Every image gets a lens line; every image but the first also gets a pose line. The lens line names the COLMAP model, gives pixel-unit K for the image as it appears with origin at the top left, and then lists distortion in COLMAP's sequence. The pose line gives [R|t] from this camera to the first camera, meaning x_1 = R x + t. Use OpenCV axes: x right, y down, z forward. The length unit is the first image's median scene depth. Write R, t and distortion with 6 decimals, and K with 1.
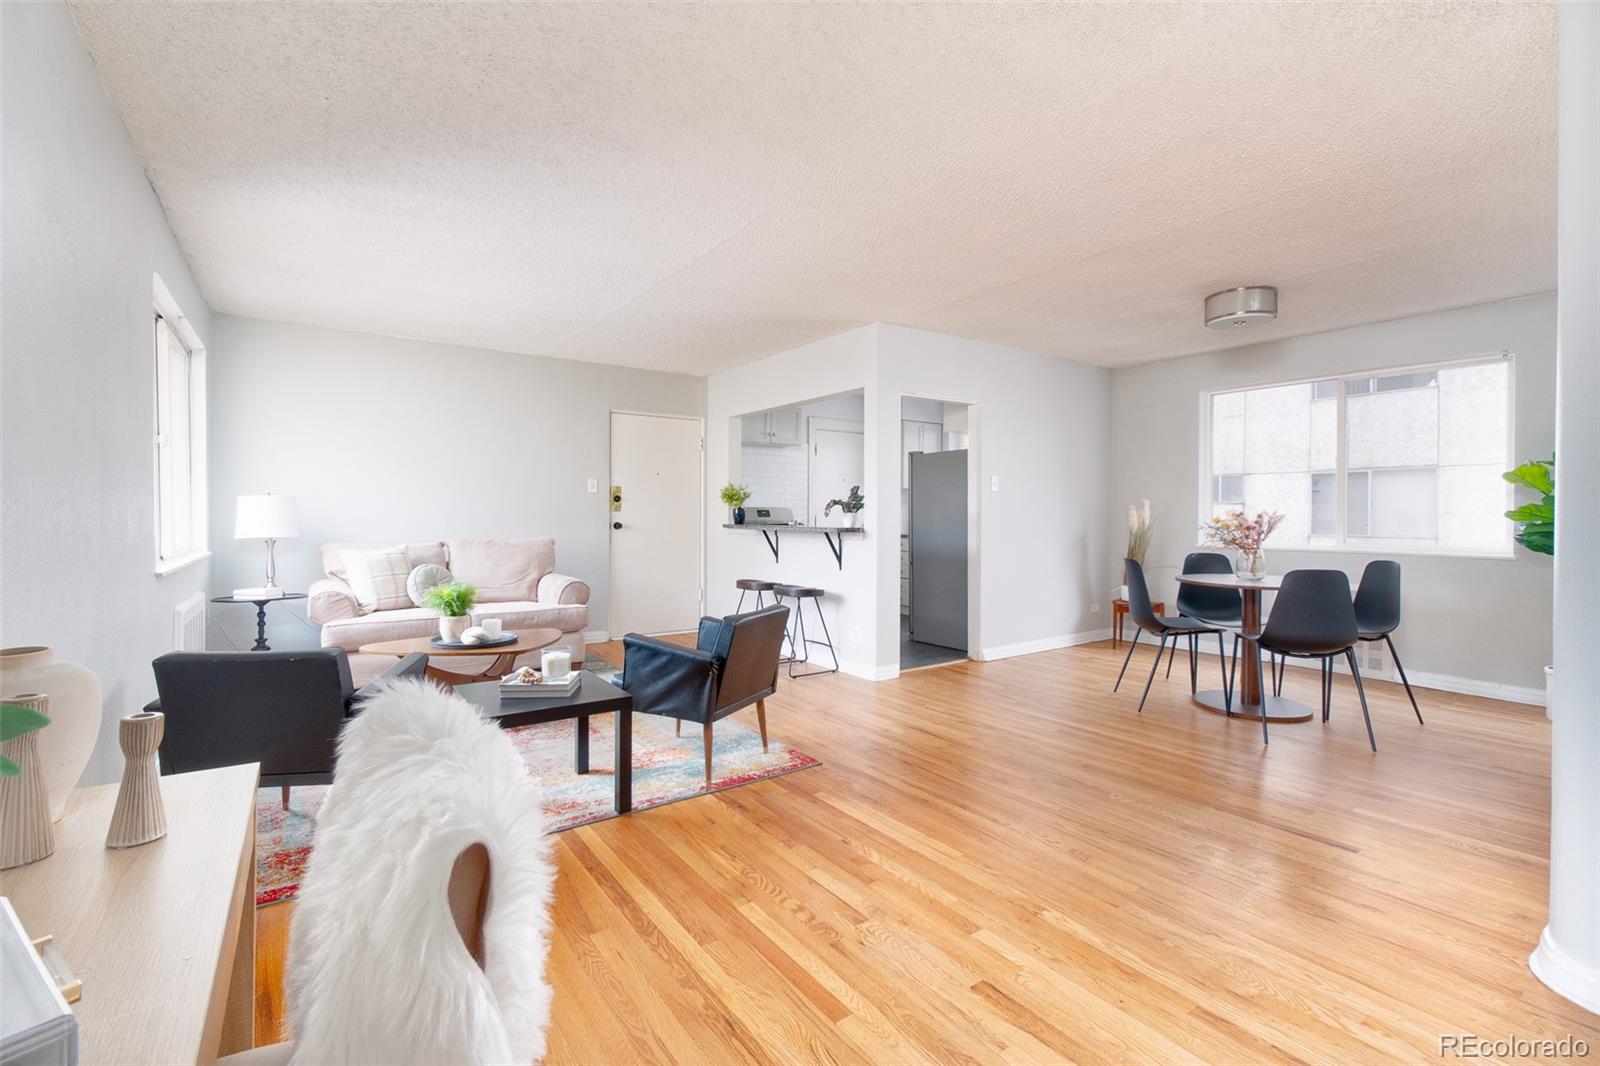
lens RADIAL K [[698.8, 0, 782.1], [0, 698.8, 512.2], [0, 0, 1]] dist [-0.002198, -0.000249]
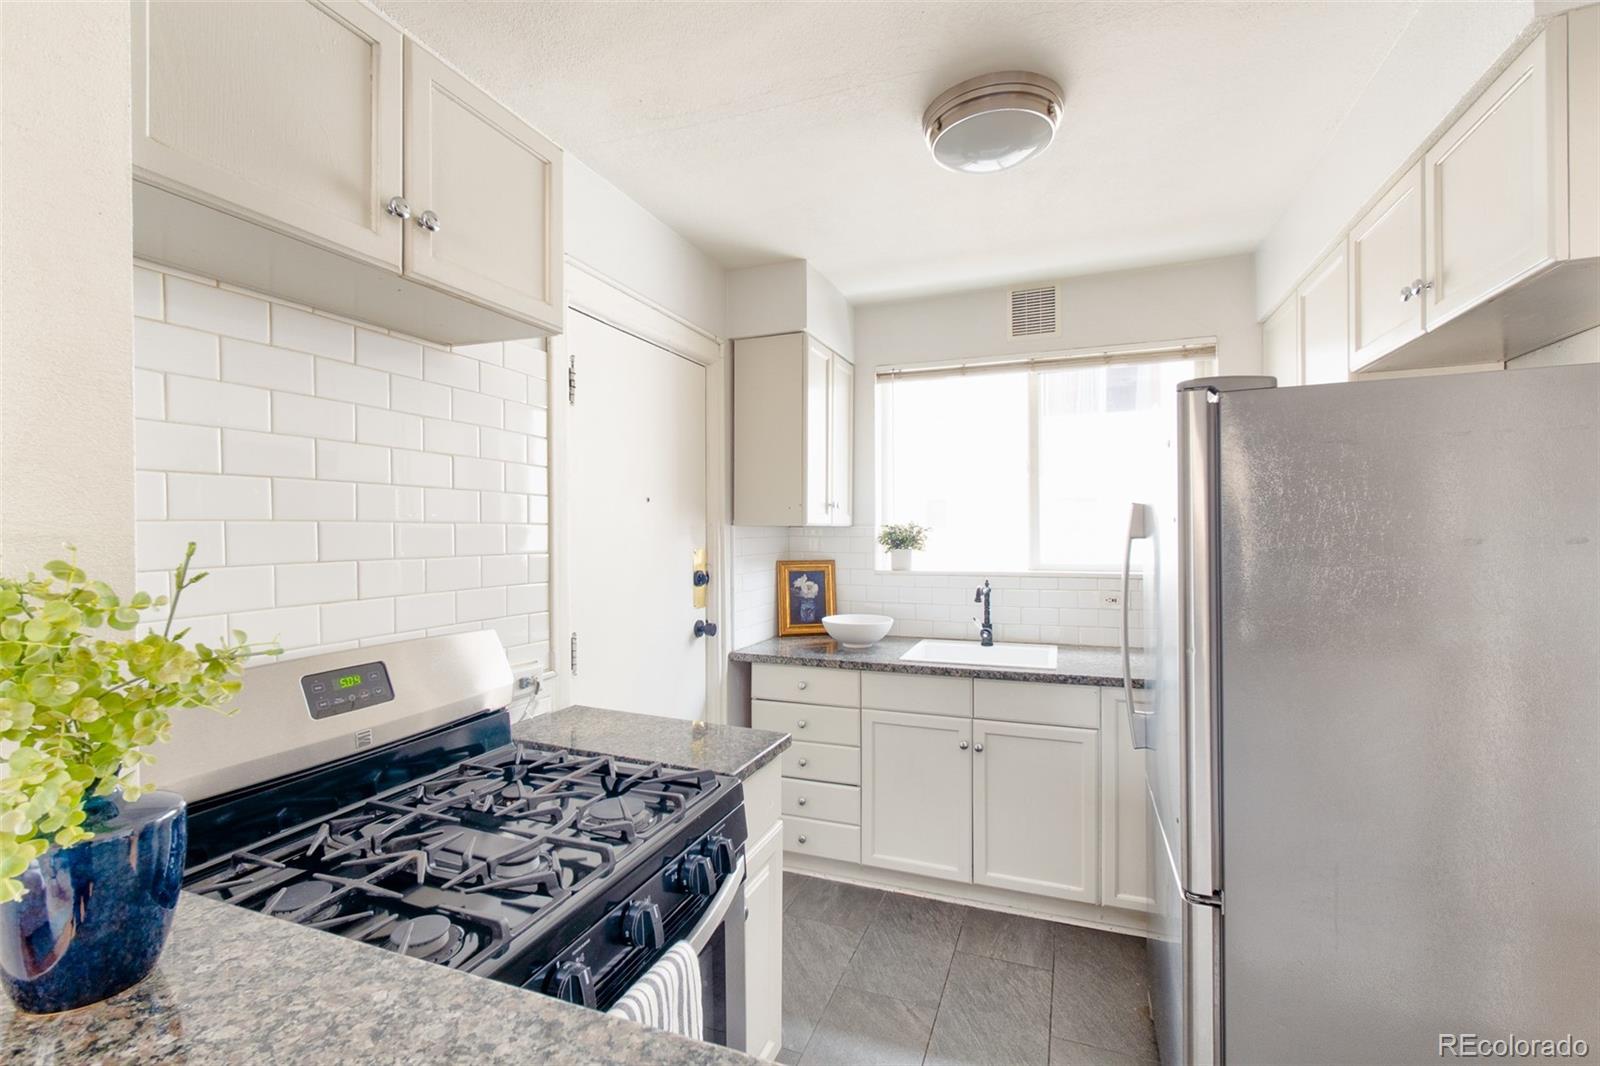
lens RADIAL K [[689.9, 0, 778.1], [0, 689.9, 539.5], [0, 0, 1]] dist [0.000269, 0.000016]
pose [[0.835517, -0.020176, 0.549094, -0.042938], [0.014744, 0.999789, 0.014301, -0.047744], [-0.549267, -0.003853, 0.835638, 1.057709]]
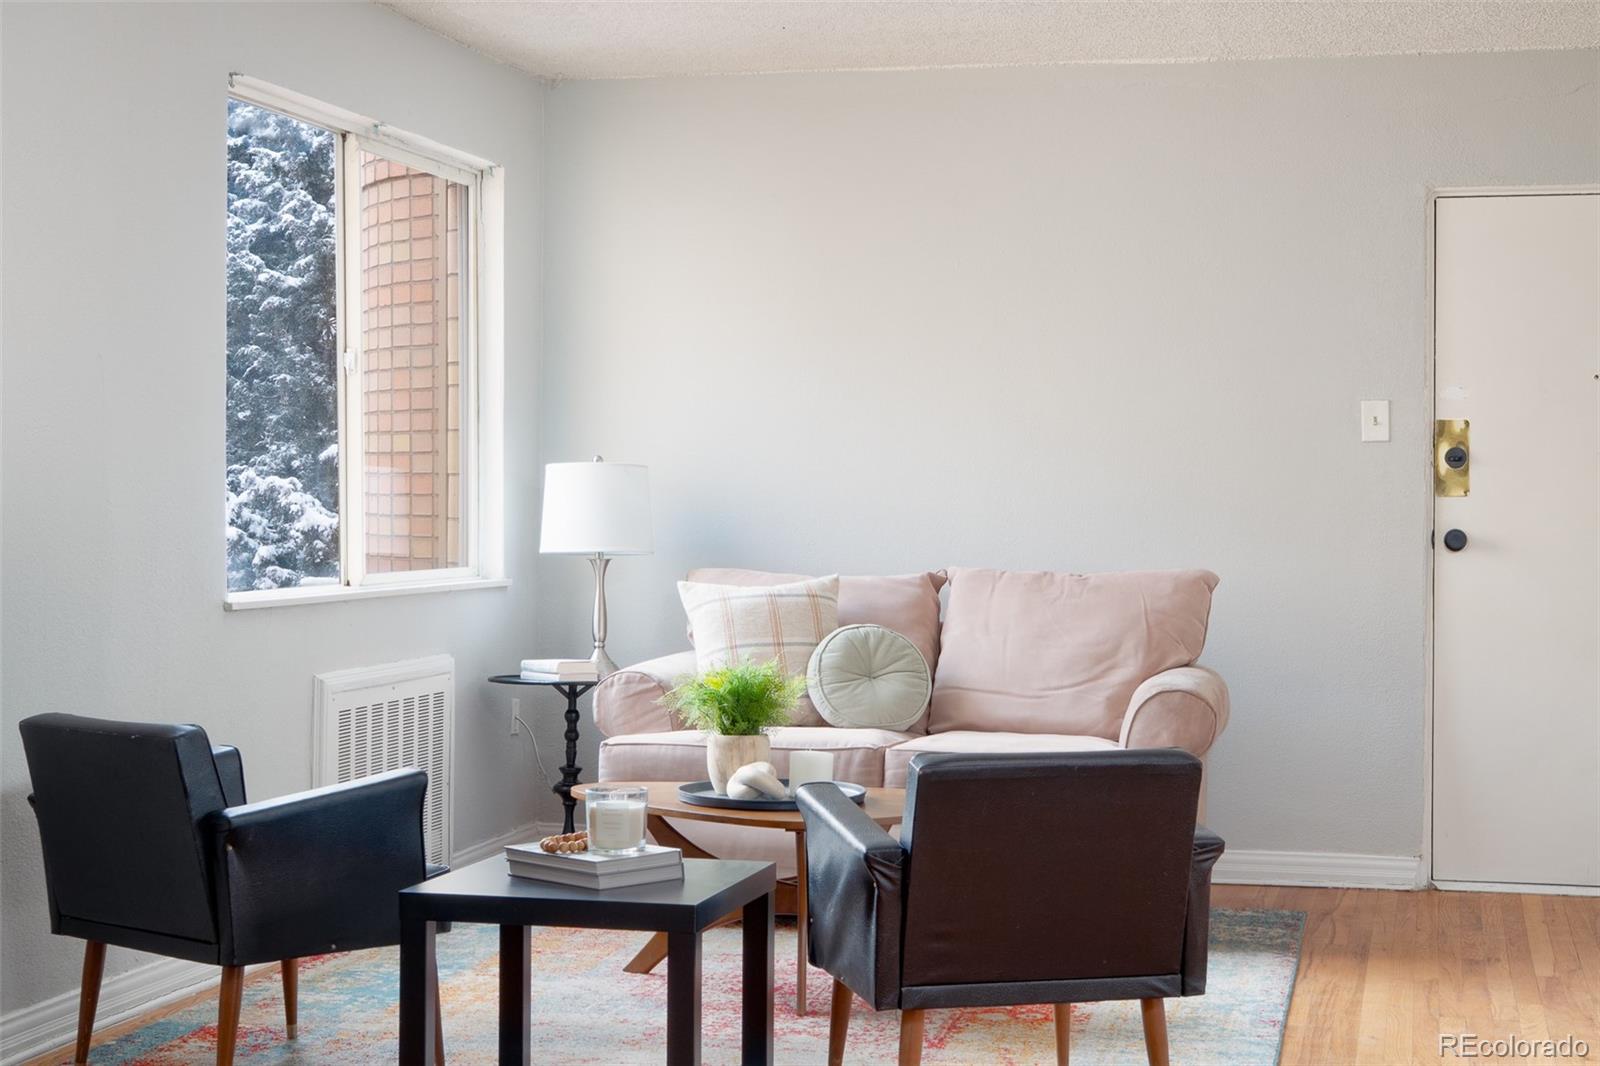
lens RADIAL K [[2472.1, 0, 851.8], [0, 2472.1, 526.3], [0, 0, 1]] dist [0.004227, 0.059405]
pose [[0.677519, 0.007103, -0.735471, 0.508986], [-0.002193, 0.999968, 0.007637, 0.005060], [0.735502, -0.003561, 0.677513, 0.009491]]
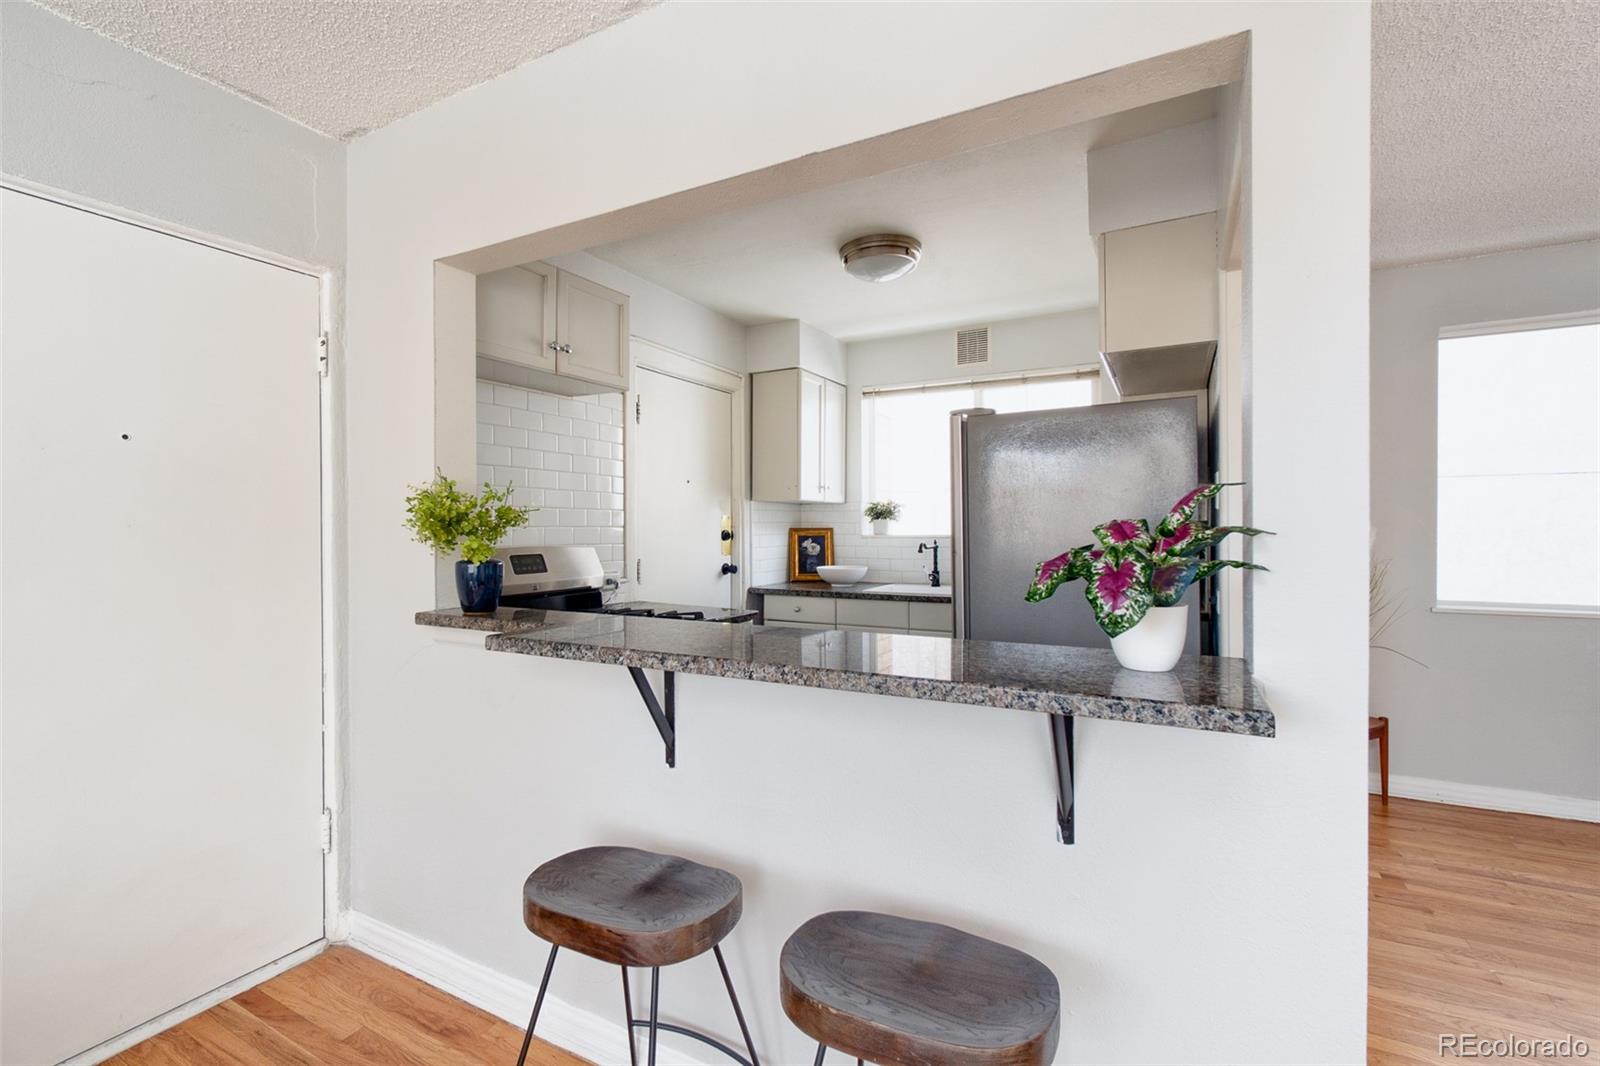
lens RADIAL K [[694.9, 0, 789.6], [0, 694.9, 529.3], [0, 0, 1]] dist [-0.001110, -0.000061]
pose [[0.893636, -0.011611, 0.448641, -0.091875], [0.011102, 0.999931, 0.003766, -0.021663], [-0.448654, 0.001615, 0.893704, 0.805236]]
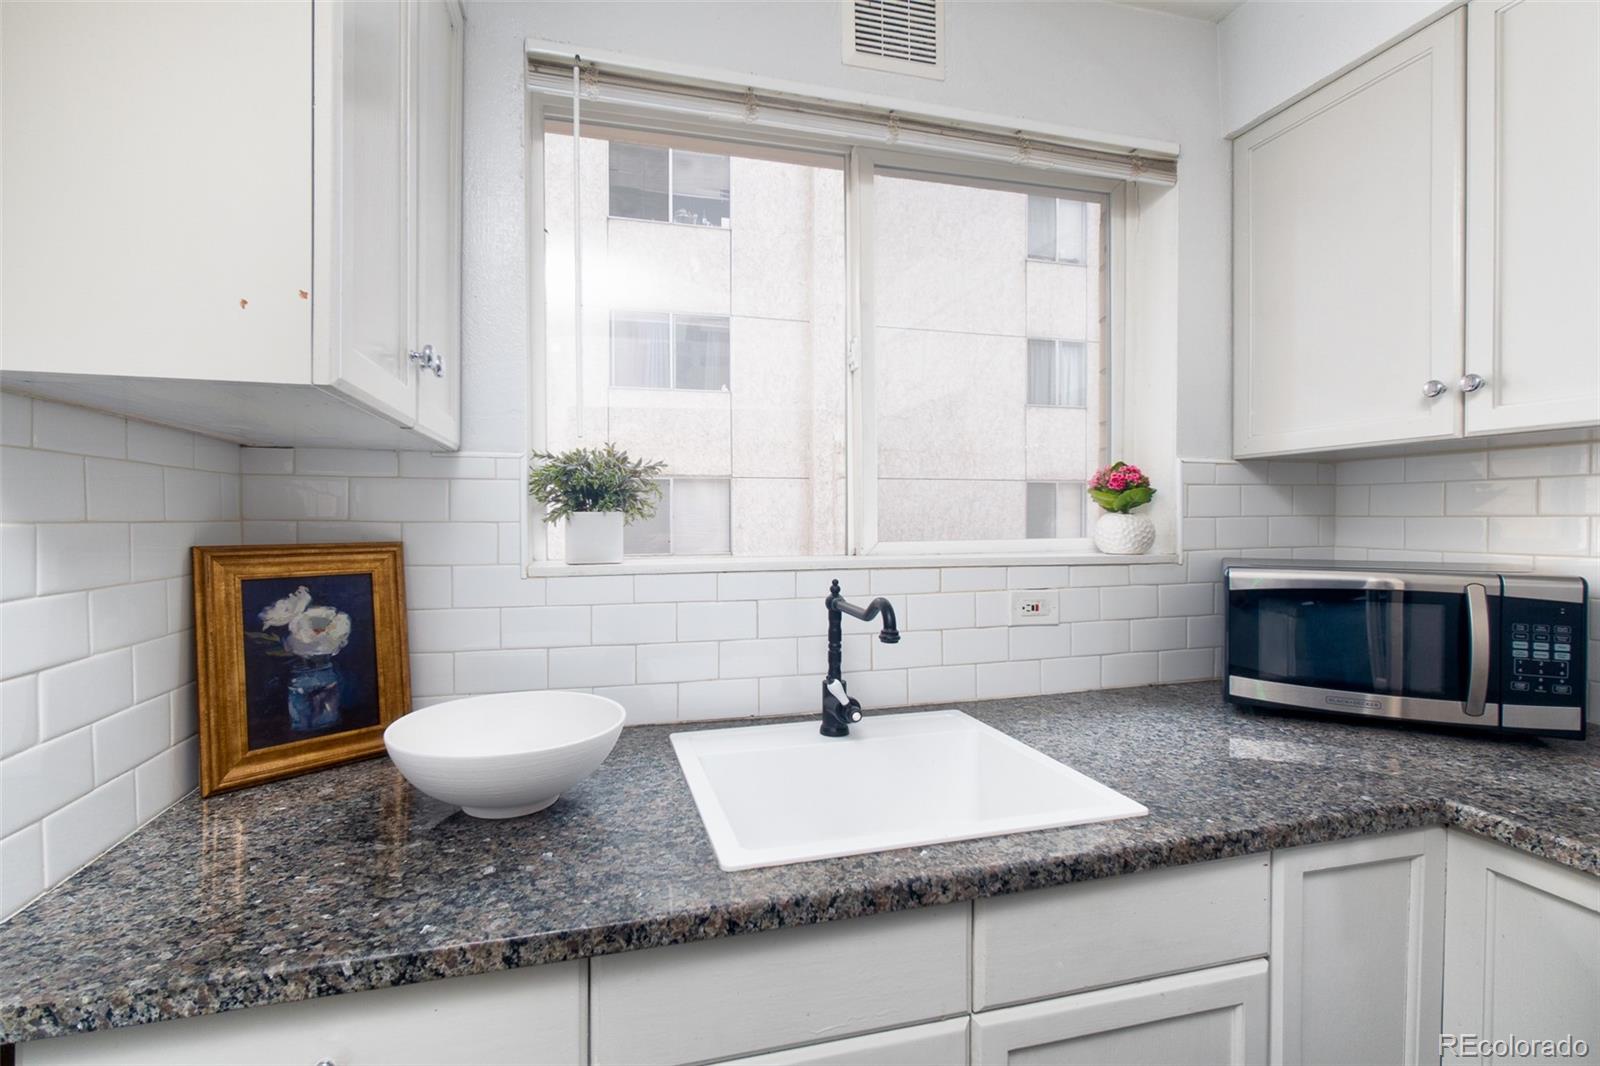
lens RADIAL K [[683.7, 0, 750.1], [0, 683.7, 536.9], [0, 0, 1]] dist [-0.000376, -0.000038]
pose [[0.347565, -0.029114, 0.937204, 0.172720], [0.002822, 0.999546, 0.030004, -0.027644], [-0.937651, -0.007784, 0.347490, 1.366699]]
